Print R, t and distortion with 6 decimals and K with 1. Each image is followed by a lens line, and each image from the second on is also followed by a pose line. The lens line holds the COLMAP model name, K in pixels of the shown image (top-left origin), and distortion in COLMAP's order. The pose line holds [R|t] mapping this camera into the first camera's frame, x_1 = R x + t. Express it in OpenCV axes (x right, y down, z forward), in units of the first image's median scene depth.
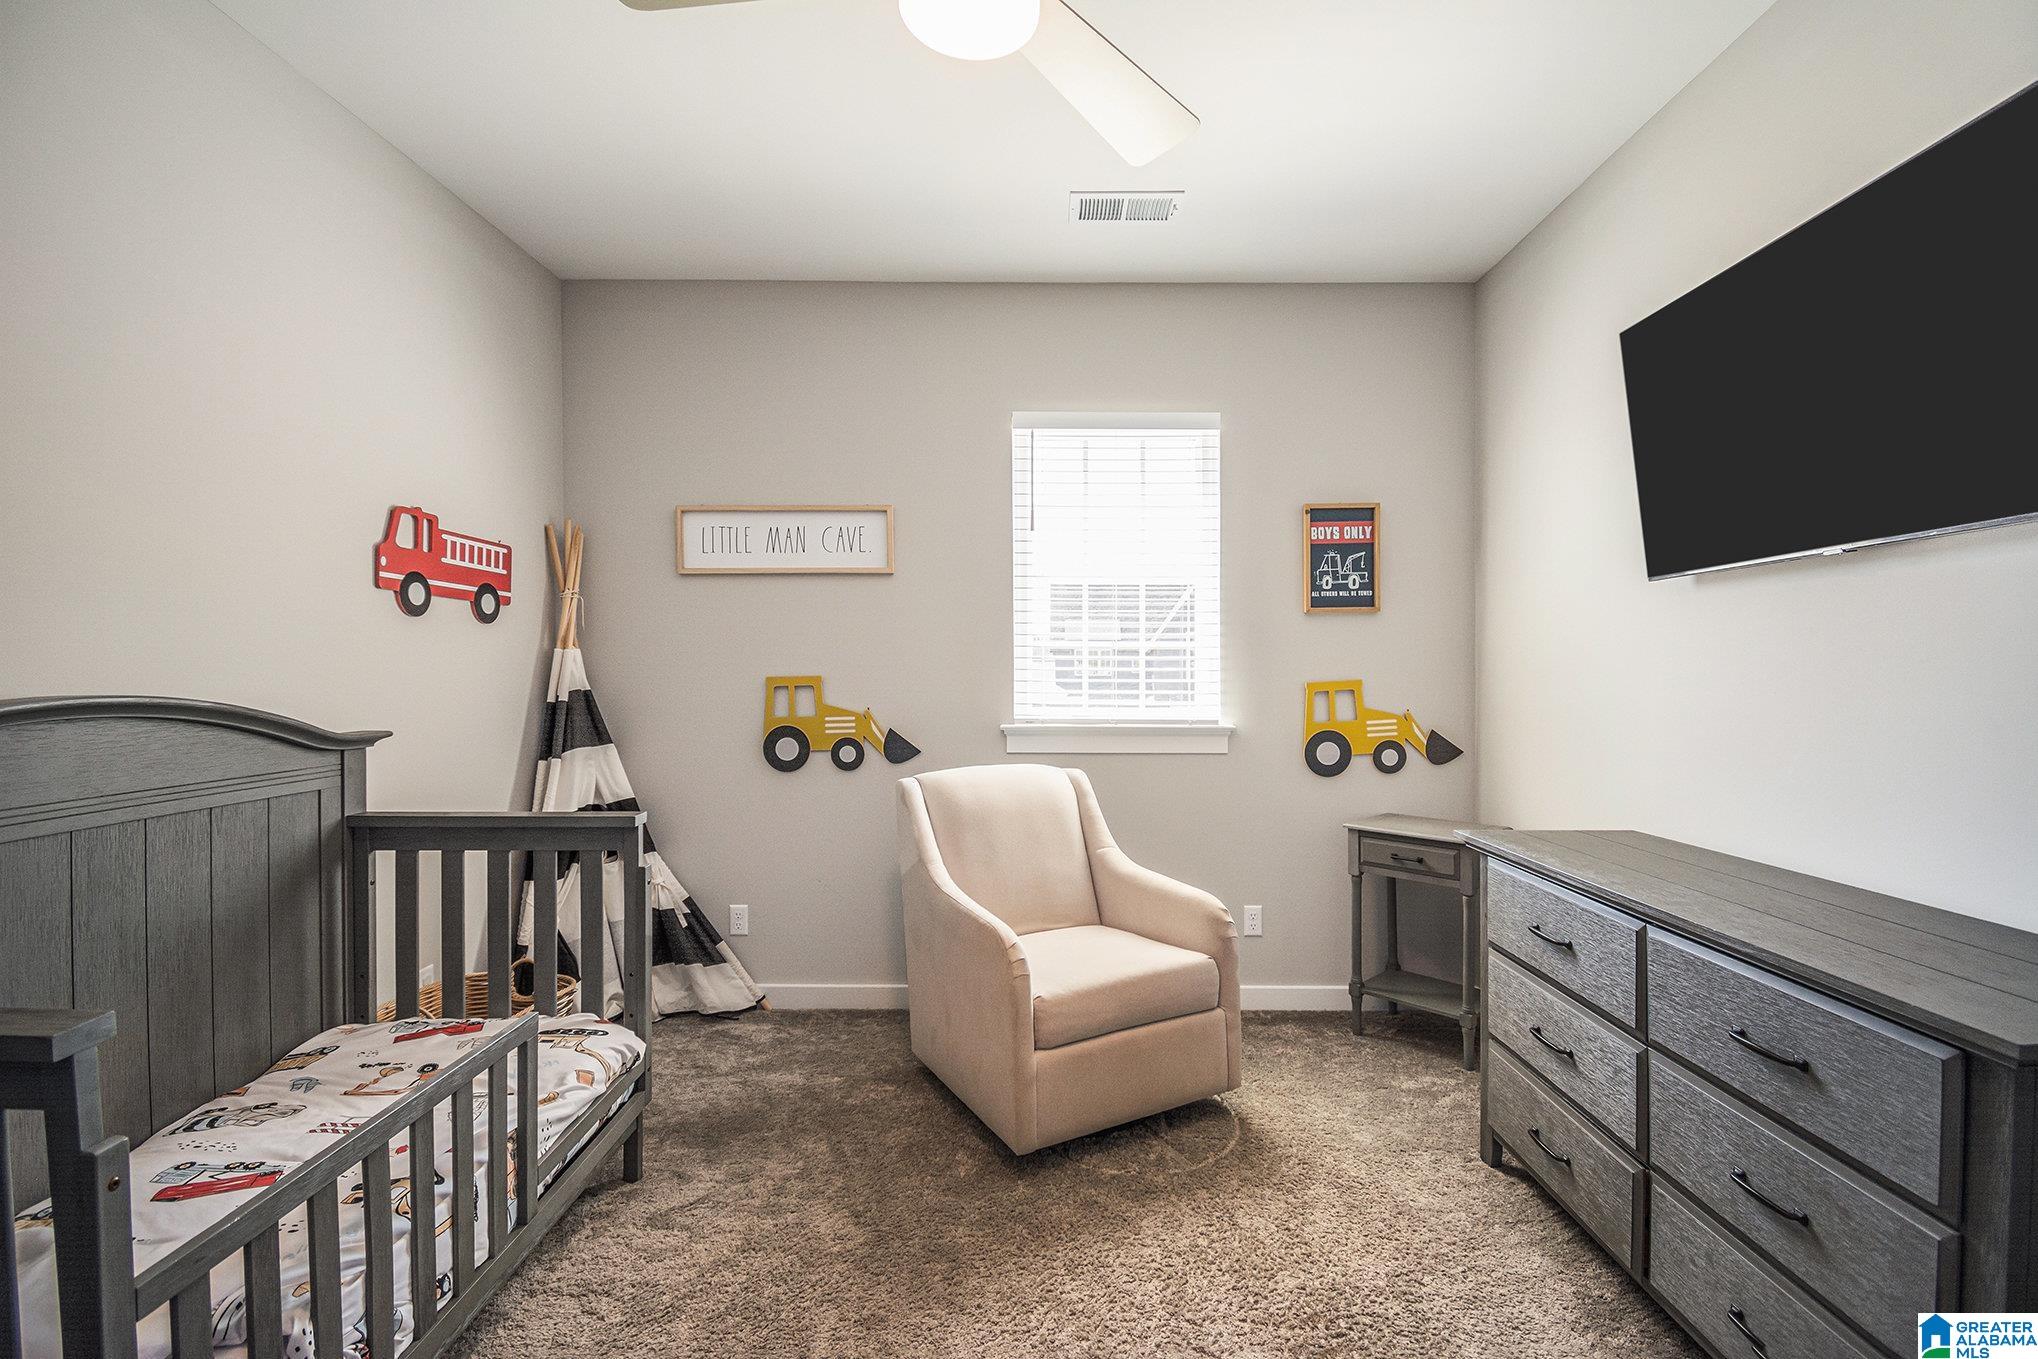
lens RADIAL K [[887.6, 0, 1019.0], [0, 887.6, 679.5], [0, 0, 1]] dist [0.021815, -0.021645]
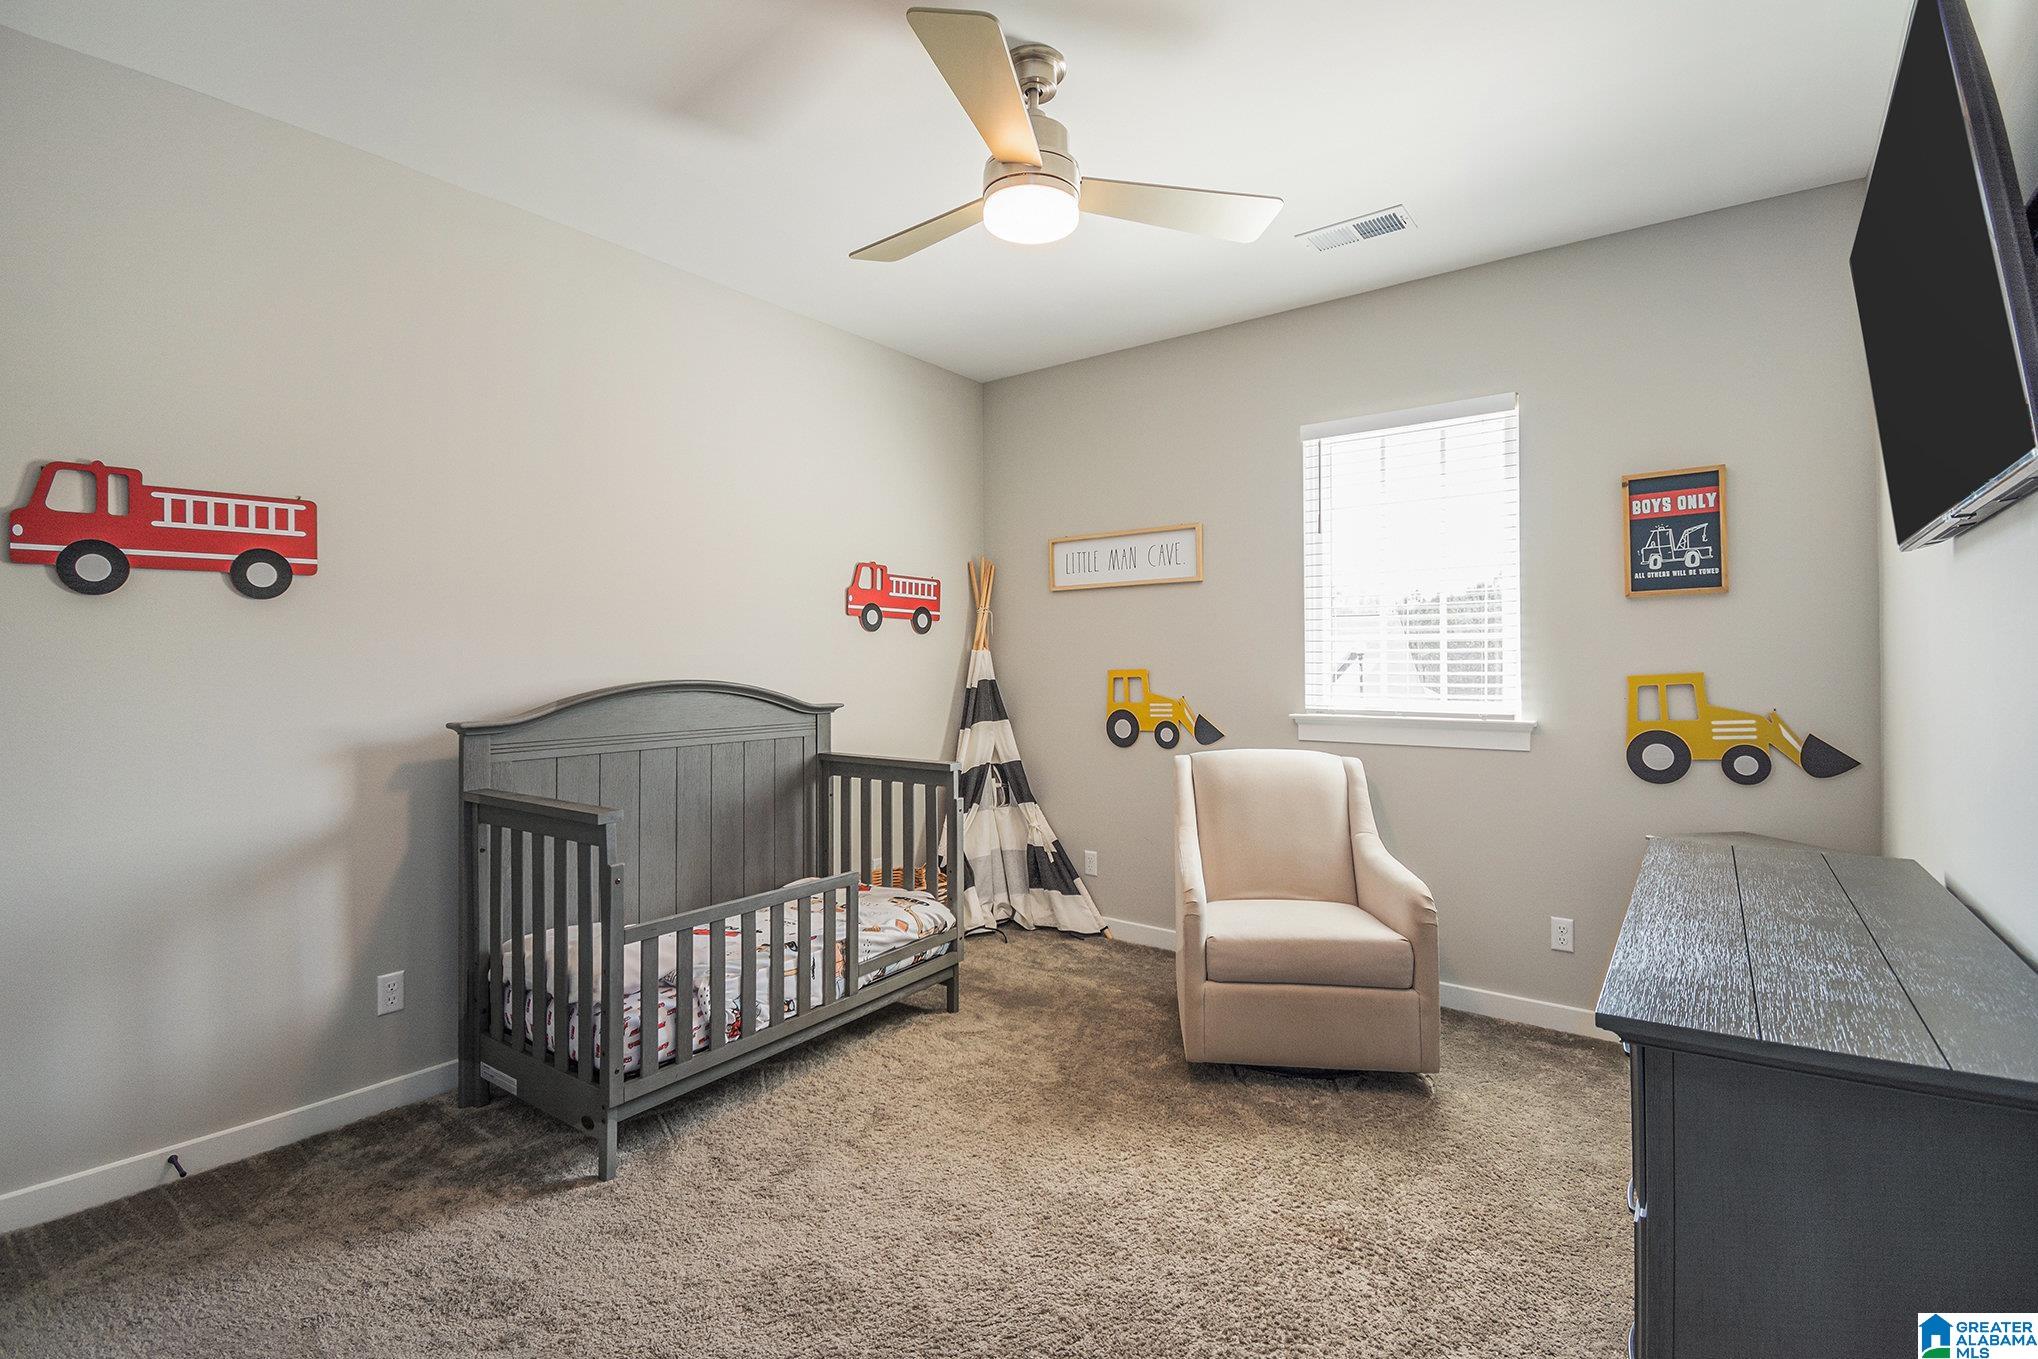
lens RADIAL K [[919.3, 0, 1022.7], [0, 919.3, 664.9], [0, 0, 1]] dist [0.015989, -0.000240]
pose [[0.801595, -0.004605, -0.597850, 0.400786], [-0.000890, 0.999960, -0.008896, 0.001360], [0.597867, 0.007663, 0.801558, -0.106725]]
